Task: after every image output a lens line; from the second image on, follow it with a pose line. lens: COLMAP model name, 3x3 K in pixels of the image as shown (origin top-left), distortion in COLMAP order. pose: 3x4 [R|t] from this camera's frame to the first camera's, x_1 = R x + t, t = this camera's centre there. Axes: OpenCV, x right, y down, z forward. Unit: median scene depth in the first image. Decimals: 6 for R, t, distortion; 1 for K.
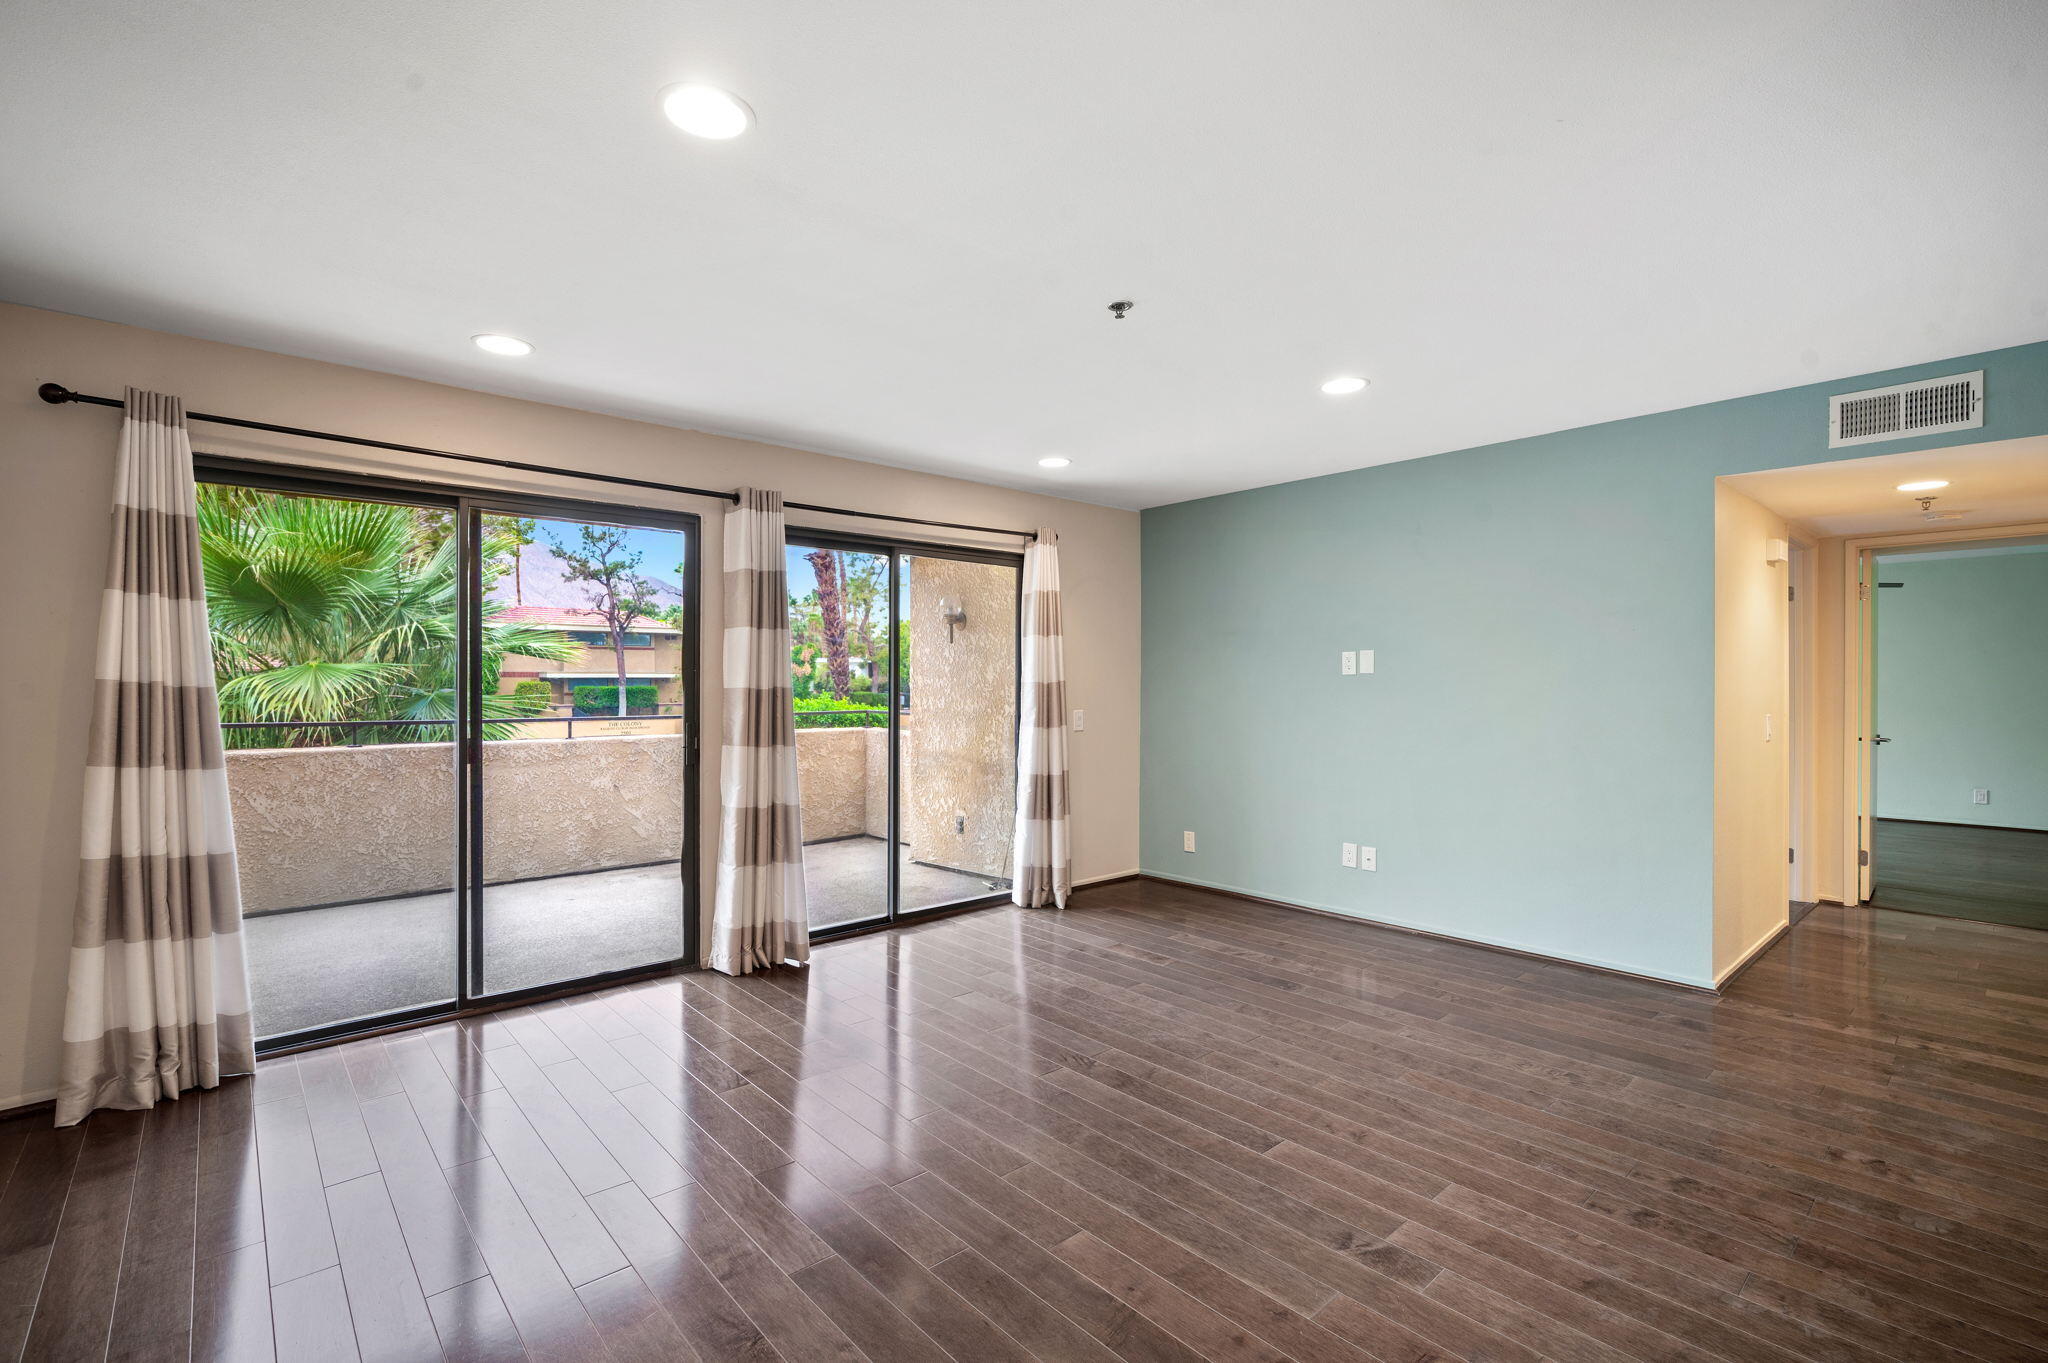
lens RADIAL K [[911.7, 0, 1020.4], [0, 911.7, 680.9], [0, 0, 1]] dist [-0.001240, 0.000448]
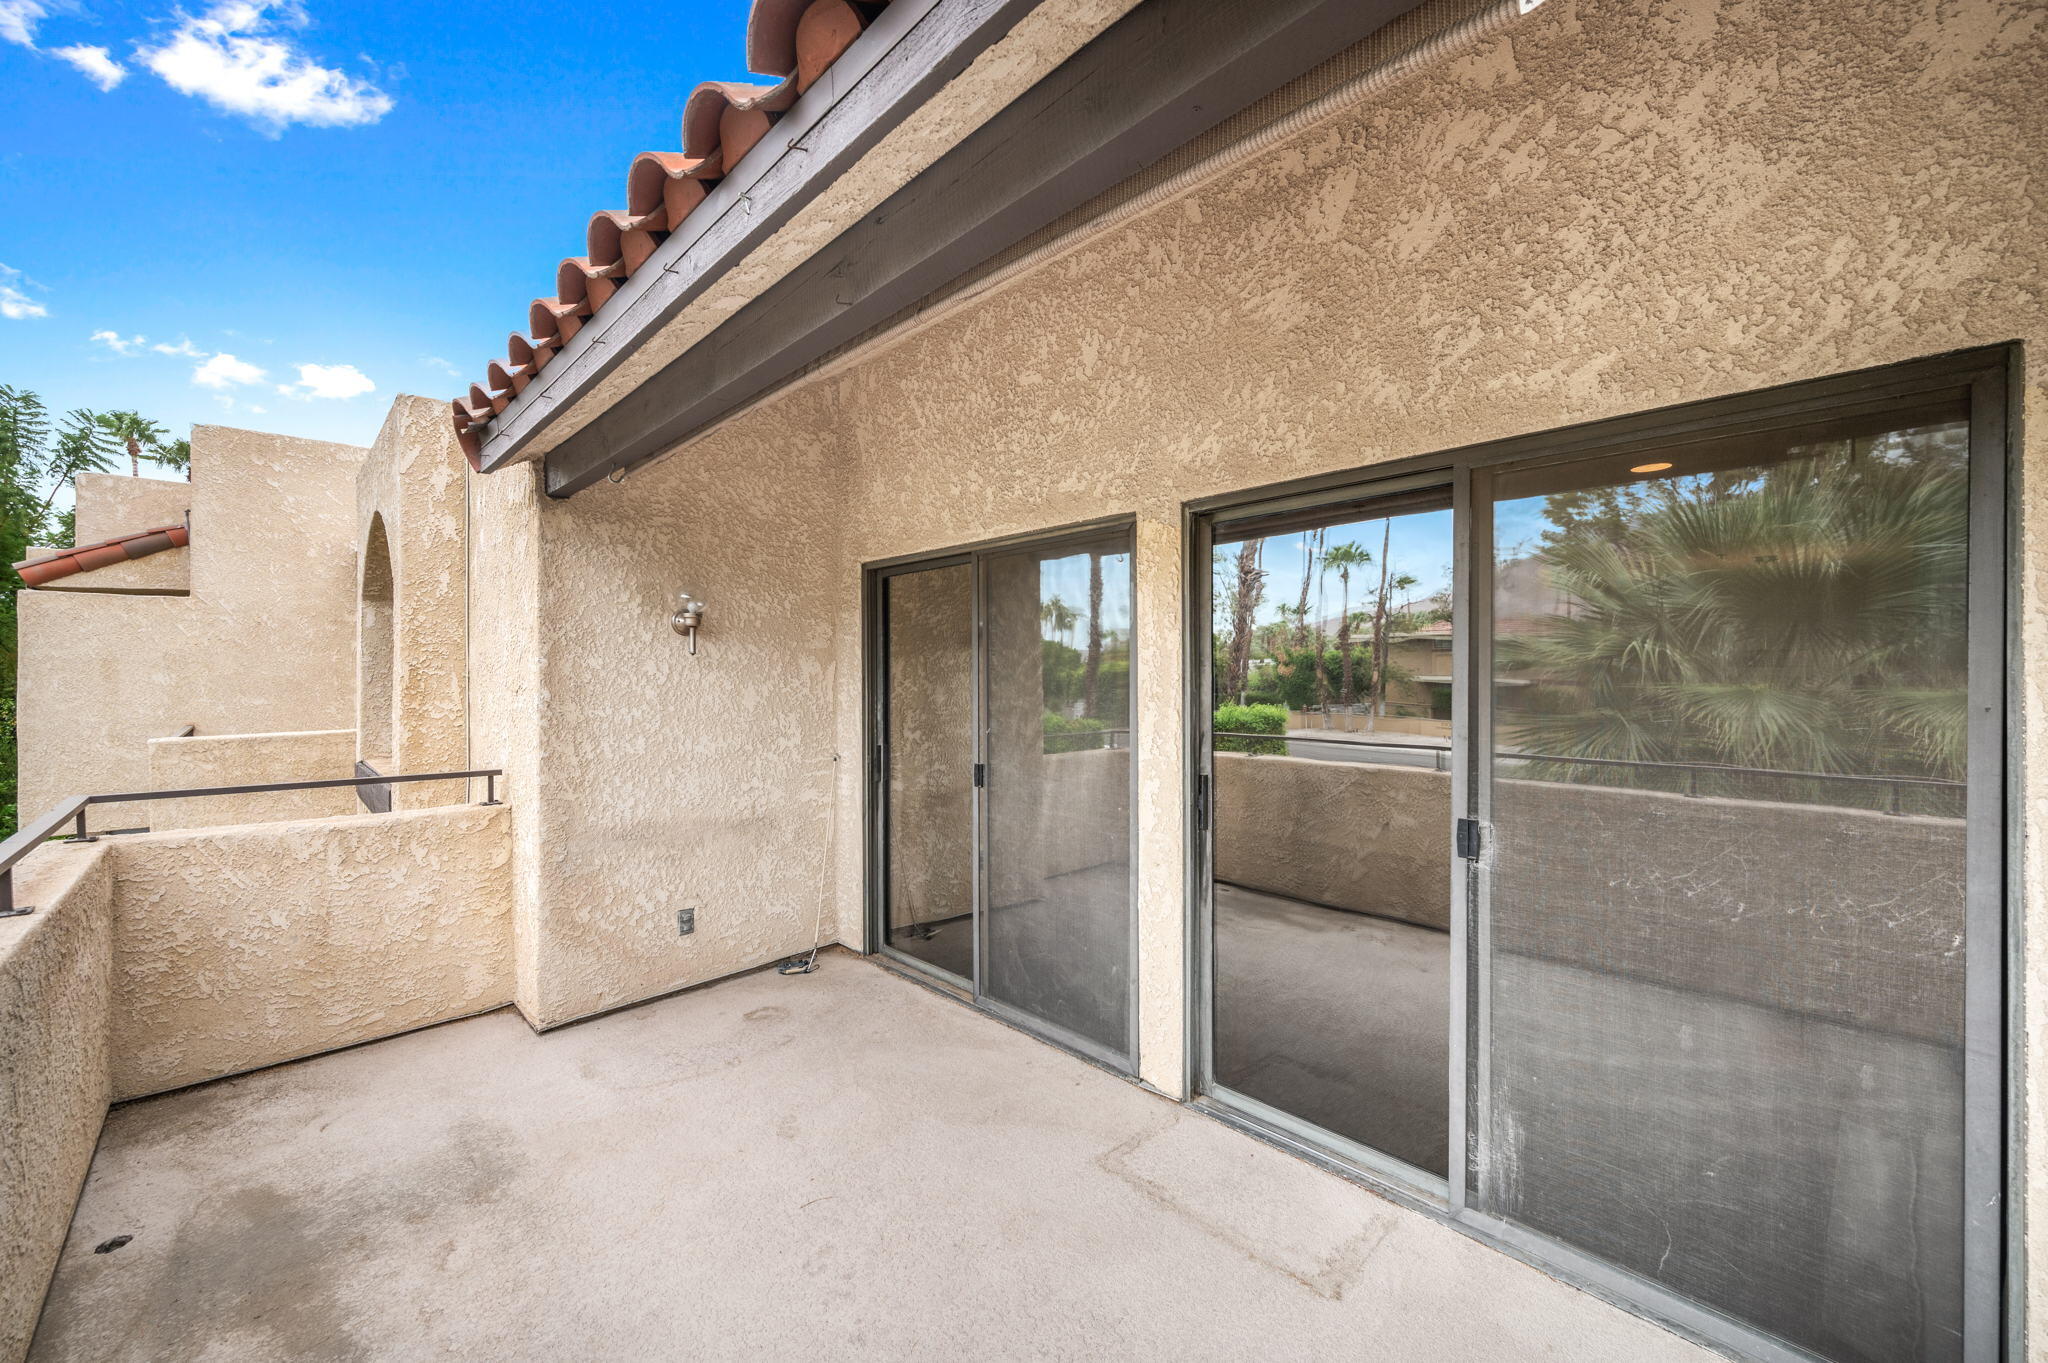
lens RADIAL K [[839.8, 0, 1025.0], [0, 839.8, 678.0], [0, 0, 1]] dist [0.000012, -0.000160]
pose [[-0.032675, 0.001869, 0.999464, -1.094116], [0.007905, 0.999967, -0.001612, -0.032352], [-0.999435, 0.007848, -0.032689, 1.189987]]
